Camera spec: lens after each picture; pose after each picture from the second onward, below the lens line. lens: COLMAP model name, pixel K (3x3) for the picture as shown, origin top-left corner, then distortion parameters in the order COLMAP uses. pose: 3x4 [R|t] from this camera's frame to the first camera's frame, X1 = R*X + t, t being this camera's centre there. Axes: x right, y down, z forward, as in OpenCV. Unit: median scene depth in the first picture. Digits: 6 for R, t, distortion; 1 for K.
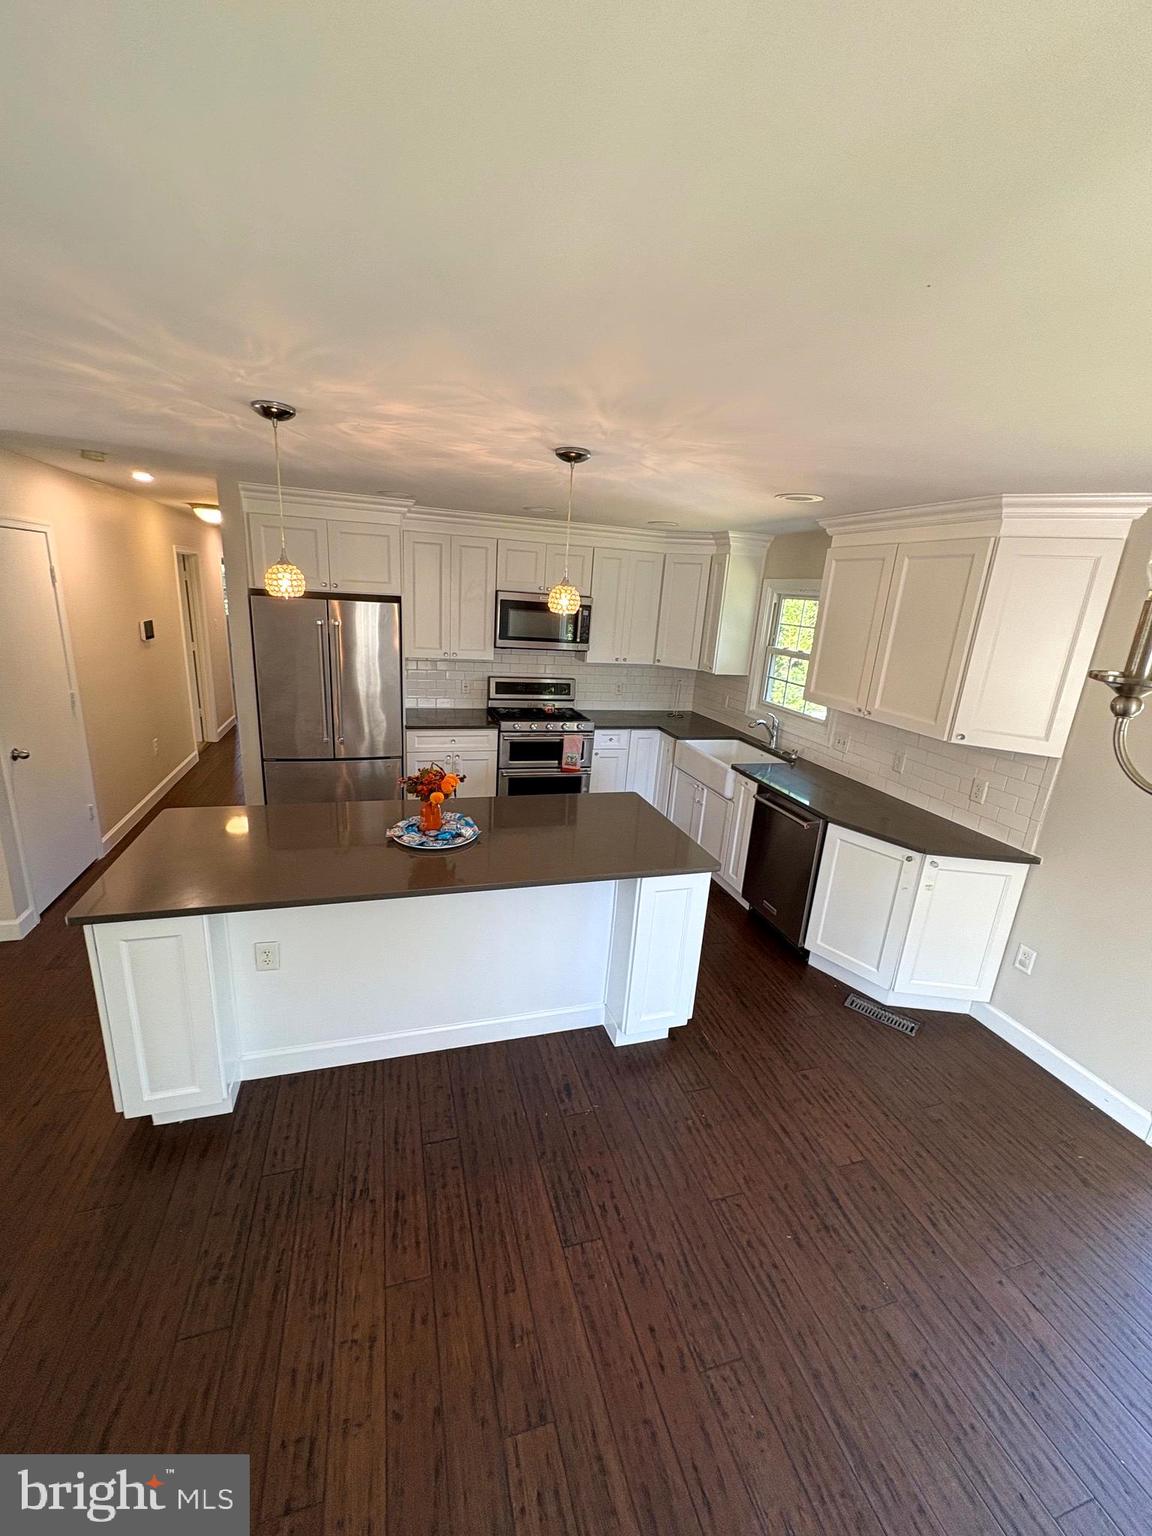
lens RADIAL K [[610.2, 0, 575.0], [0, 610.2, 769.0], [0, 0, 1]] dist [-0.000322, 0.000141]
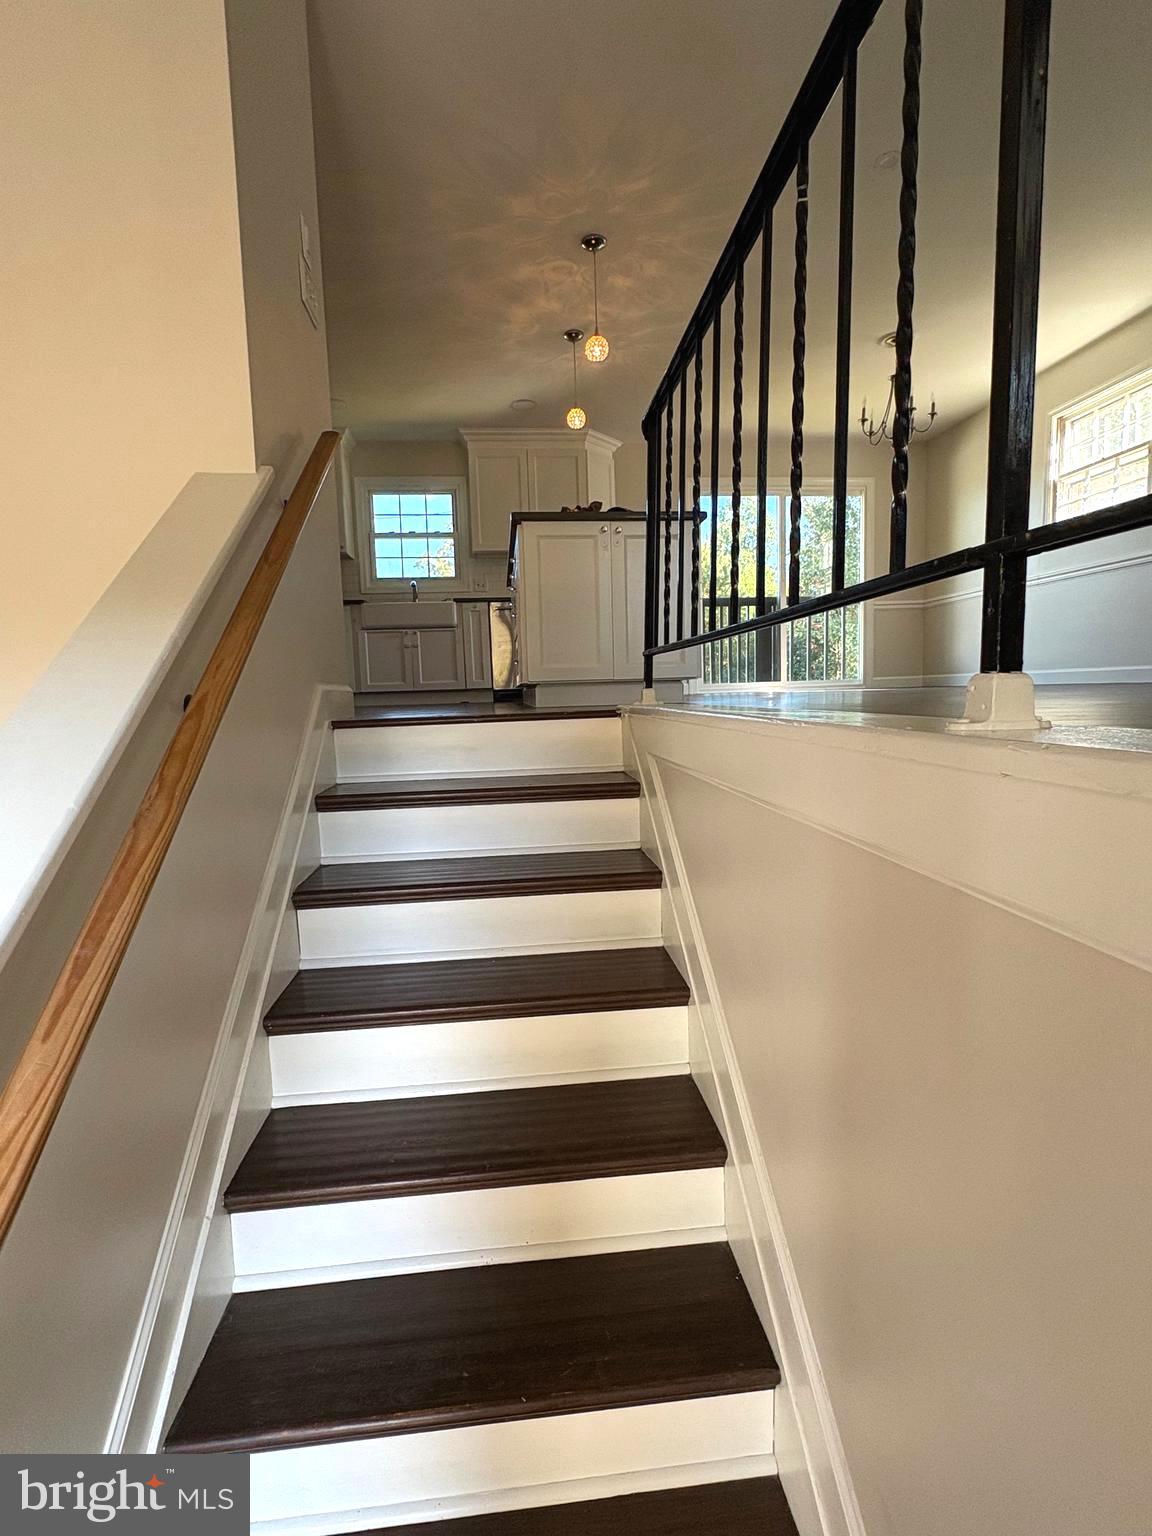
lens RADIAL K [[736.4, 0, 576.0], [0, 736.4, 768.0], [0, 0, 1]] dist [-0.001360, -0.000288]
pose [[0.192406, -0.175325, 0.965526, -1.330630], [0.317463, 0.942122, 0.107813, 0.257221], [-0.928546, 0.285775, 0.236929, 0.488130]]
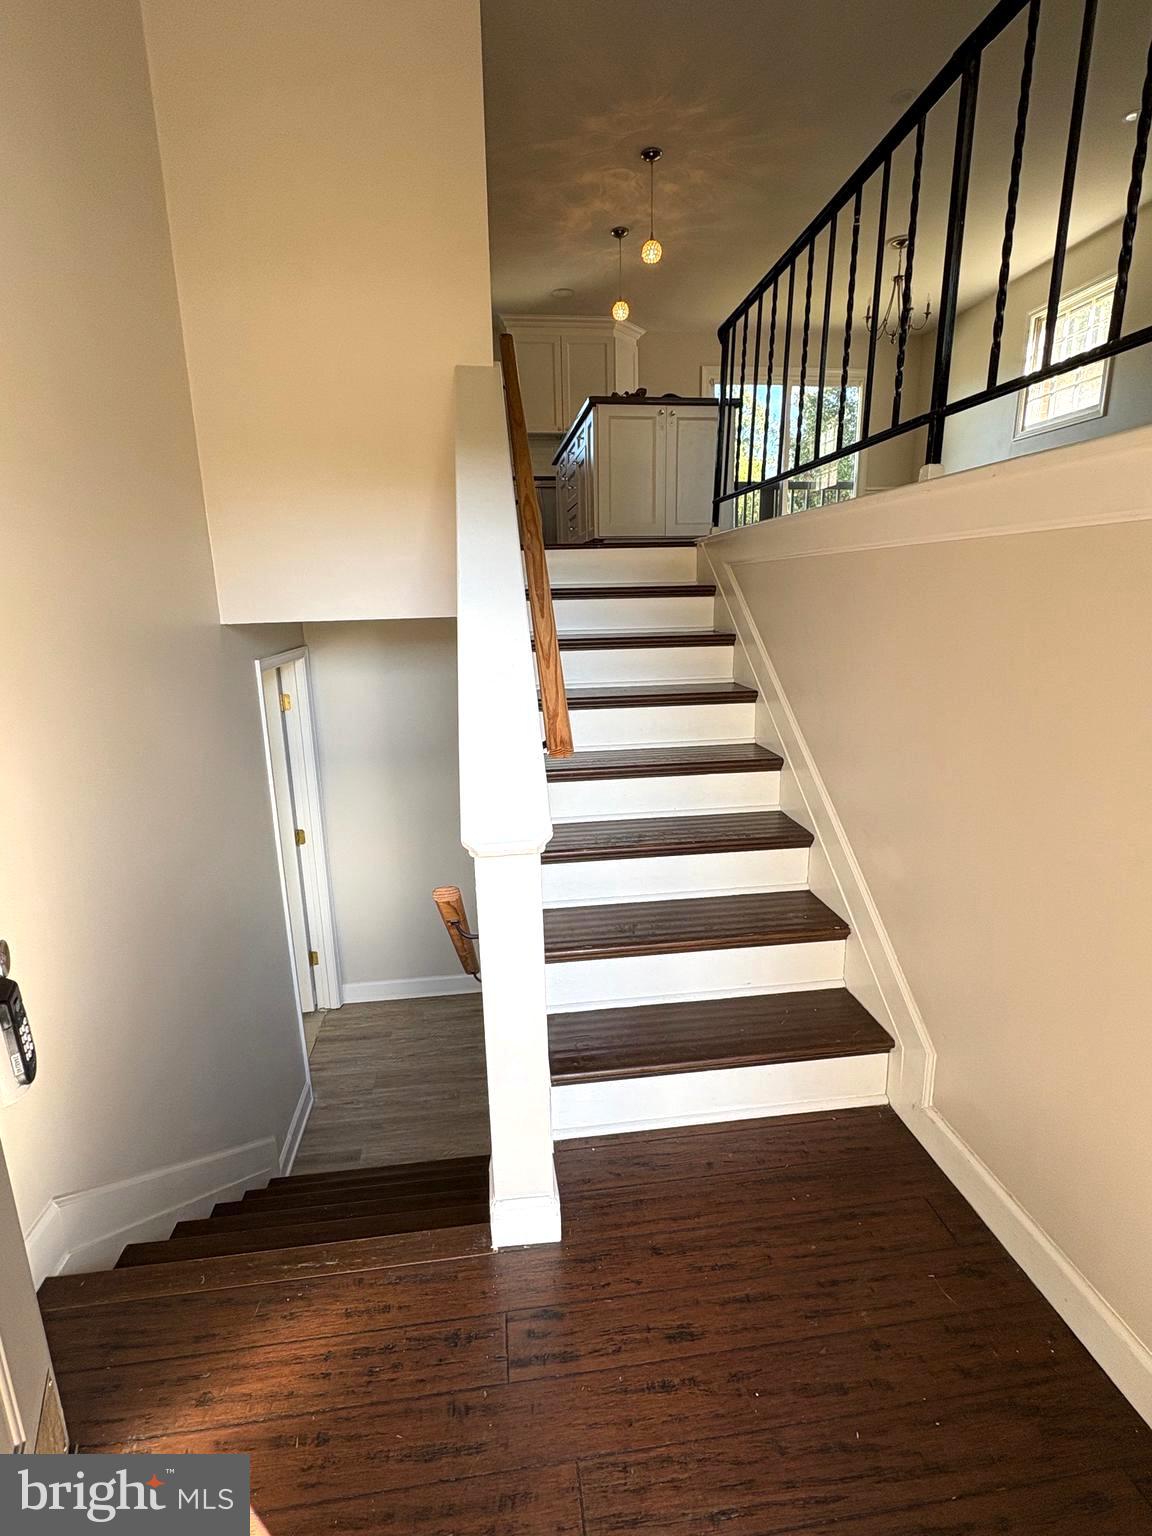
lens RADIAL K [[736.4, 0, 576.0], [0, 736.4, 768.0], [0, 0, 1]] dist [-0.001360, -0.000288]
pose [[0.164431, -0.299163, 0.939928, -1.645828], [0.306760, 0.921155, 0.239523, 0.282631], [-0.937476, 0.248948, 0.243238, 0.568842]]
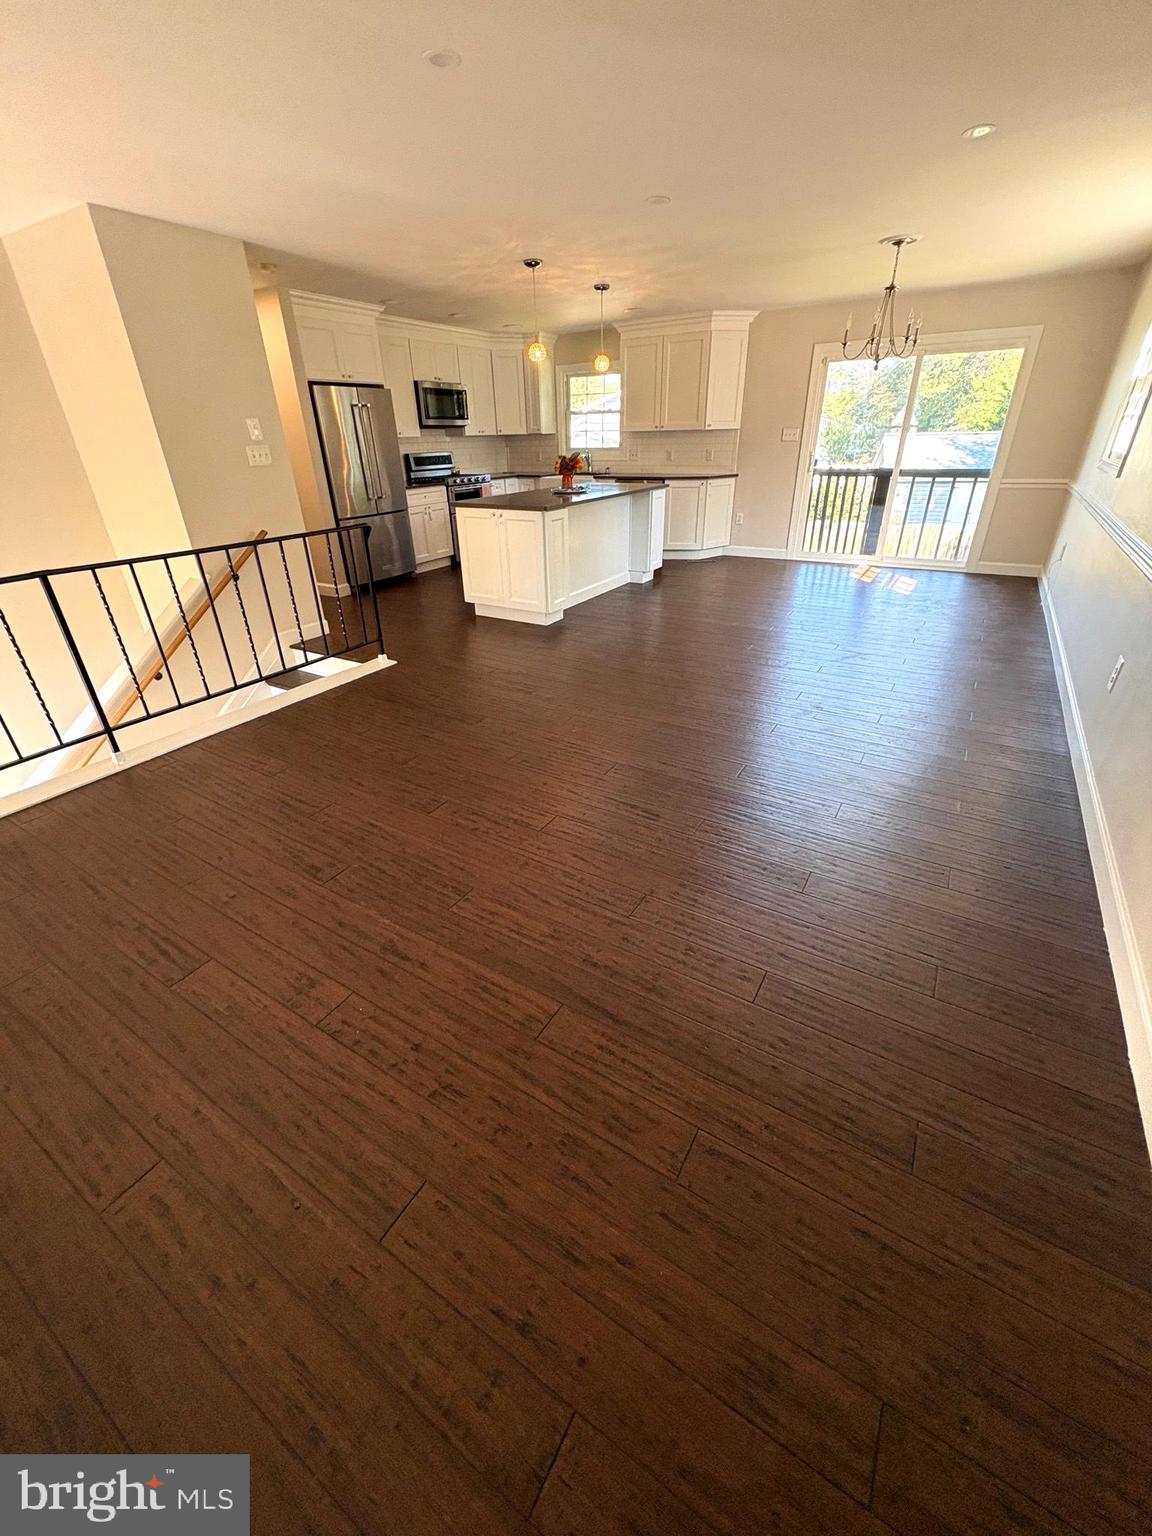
lens RADIAL K [[610.2, 0, 575.0], [0, 610.2, 769.0], [0, 0, 1]] dist [-0.000322, 0.000141]
pose [[0.747807, -0.389083, 0.537958, -1.137857], [0.253688, 0.916252, 0.310040, 0.221615], [-0.613536, -0.095377, 0.783886, -0.499086]]
